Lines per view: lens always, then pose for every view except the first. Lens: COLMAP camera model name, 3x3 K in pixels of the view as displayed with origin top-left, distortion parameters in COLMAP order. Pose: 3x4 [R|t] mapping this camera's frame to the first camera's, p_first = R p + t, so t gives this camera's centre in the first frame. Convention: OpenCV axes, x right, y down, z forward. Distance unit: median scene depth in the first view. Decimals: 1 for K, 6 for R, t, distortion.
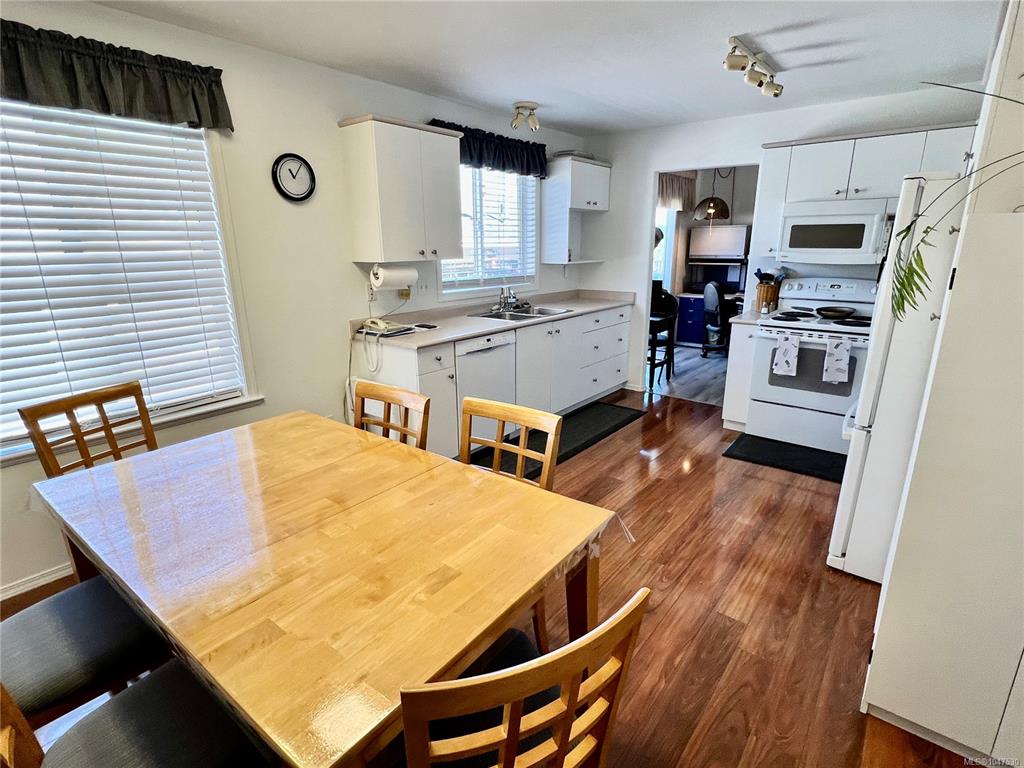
lens RADIAL K [[521.0, 0, 512.0], [0, 521.0, 384.0], [0, 0, 1]] dist [-0.000914, -0.000240]
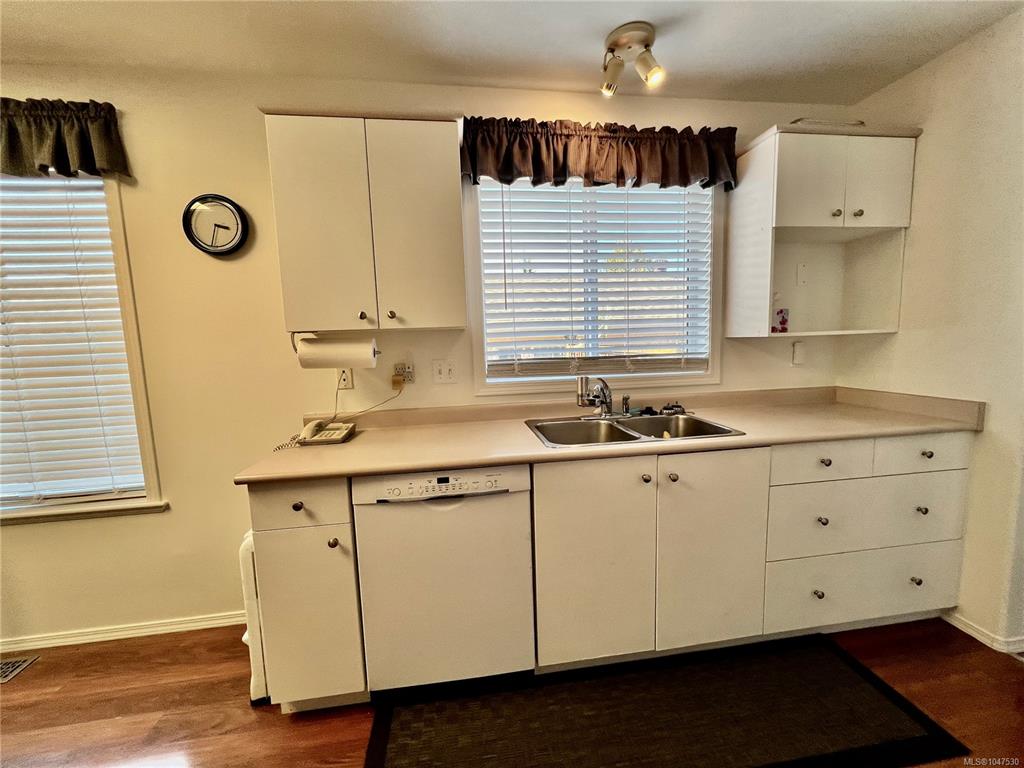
lens RADIAL K [[417.4, 0, 512.0], [0, 417.4, 384.0], [0, 0, 1]] dist [-0.003191, -0.000380]
pose [[0.729889, 0.057793, -0.681118, 0.221249], [-0.153787, 0.984759, -0.081241, -0.125929], [0.666042, 0.164044, 0.727652, 0.602425]]
